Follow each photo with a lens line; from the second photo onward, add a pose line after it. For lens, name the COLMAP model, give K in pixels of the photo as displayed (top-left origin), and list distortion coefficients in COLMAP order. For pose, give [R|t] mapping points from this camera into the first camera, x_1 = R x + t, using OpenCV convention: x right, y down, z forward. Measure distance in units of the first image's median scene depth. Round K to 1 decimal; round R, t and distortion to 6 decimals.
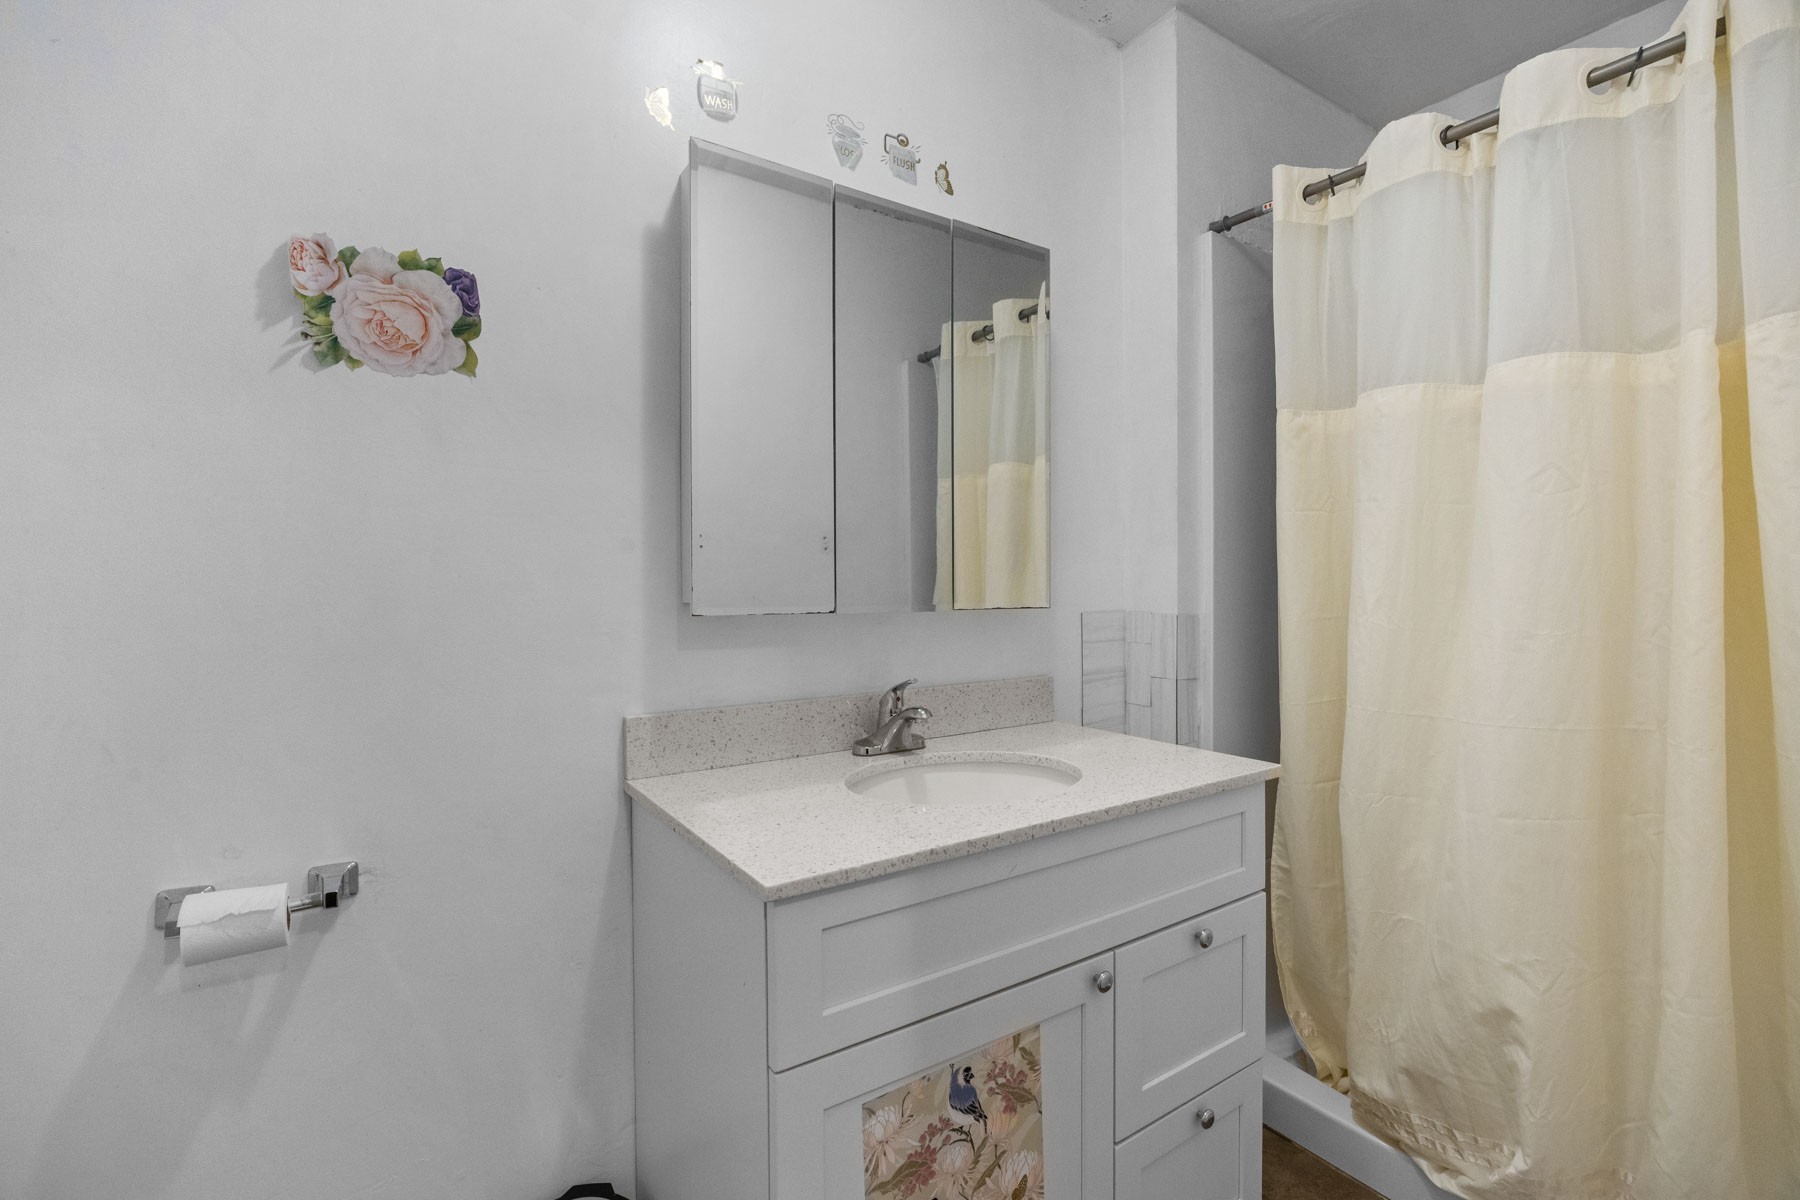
lens RADIAL K [[800.4, 0, 904.0], [0, 800.4, 601.0], [0, 0, 1]] dist [-0.005071, -0.000208]
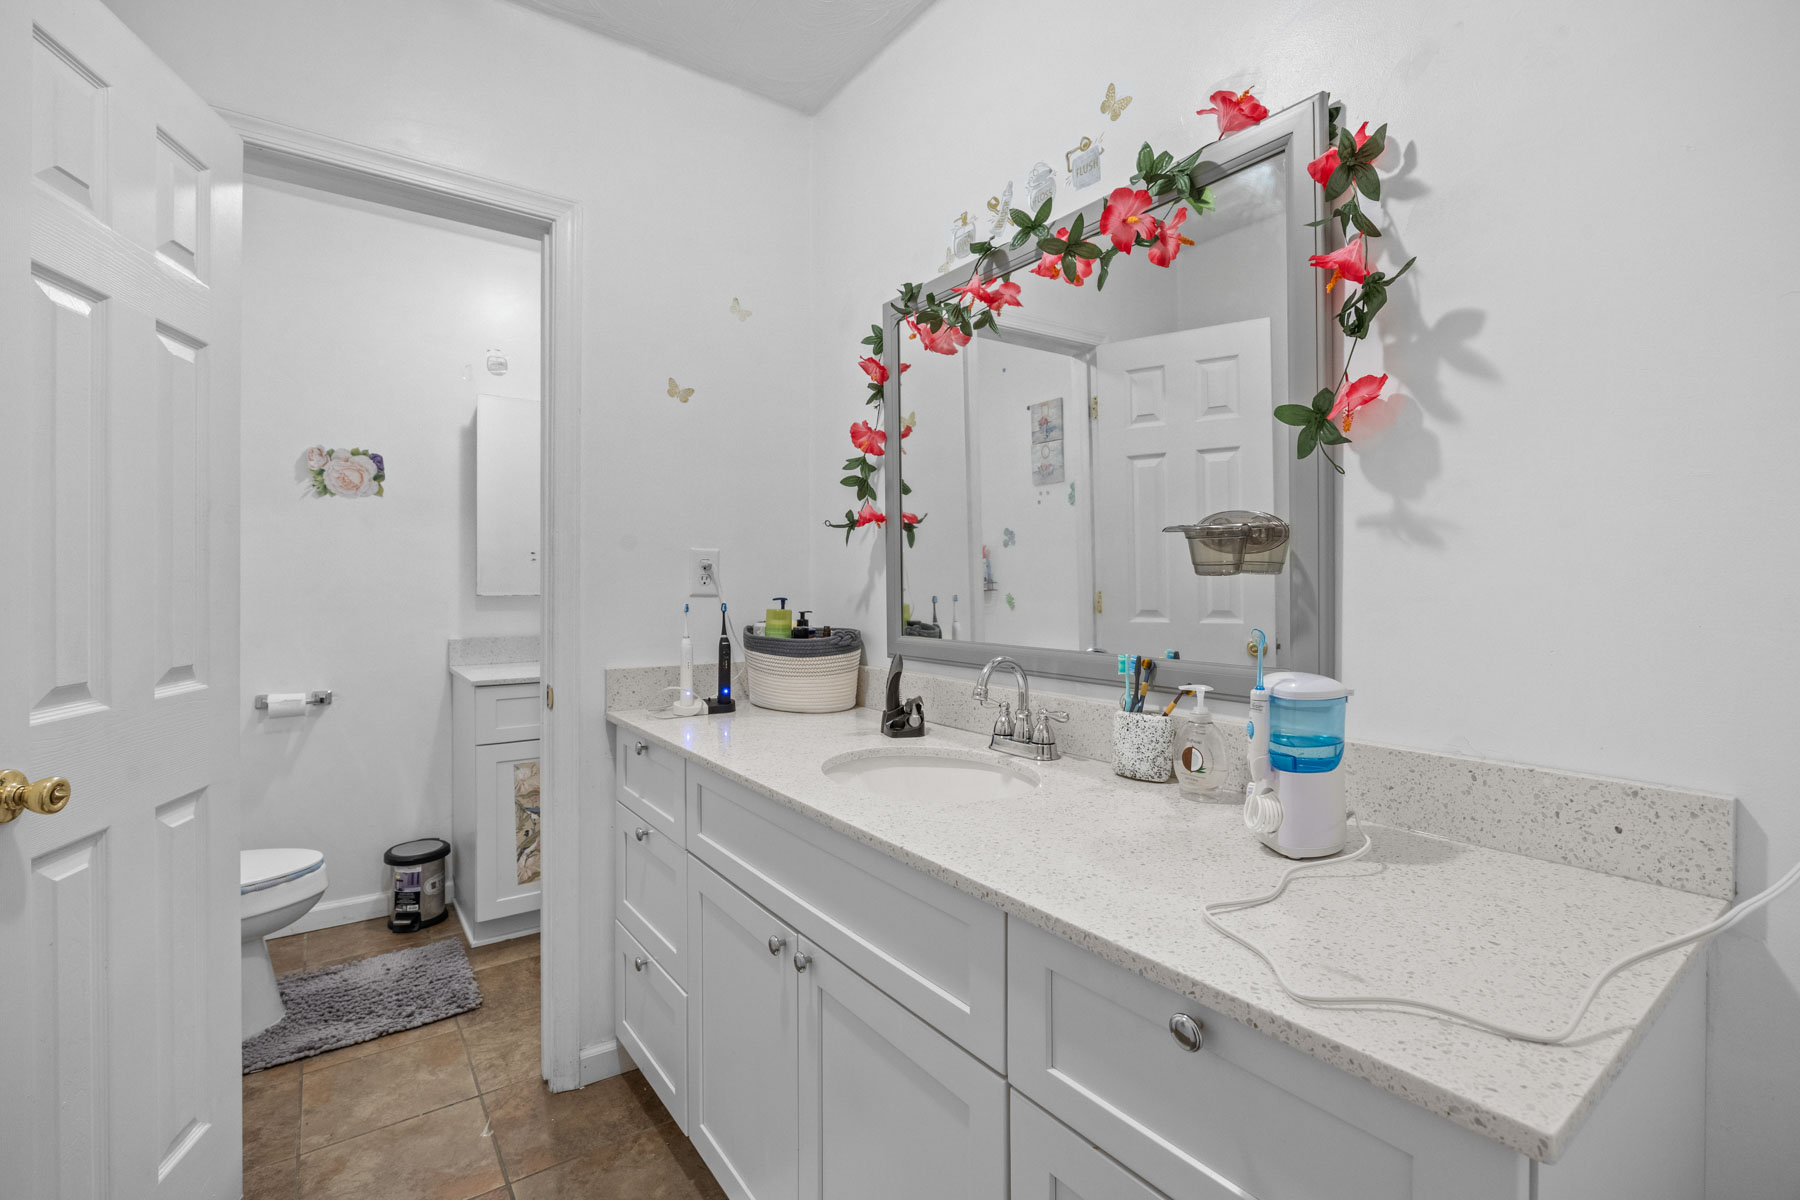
lens RADIAL K [[800.4, 0, 897.3], [0, 800.4, 588.0], [0, 0, 1]] dist [-0.005071, -0.000208]
pose [[0.999070, 0.007242, 0.042514, 0.980312], [-0.007048, 0.999964, -0.004732, -0.001211], [-0.042547, 0.004428, 0.999085, -1.579989]]
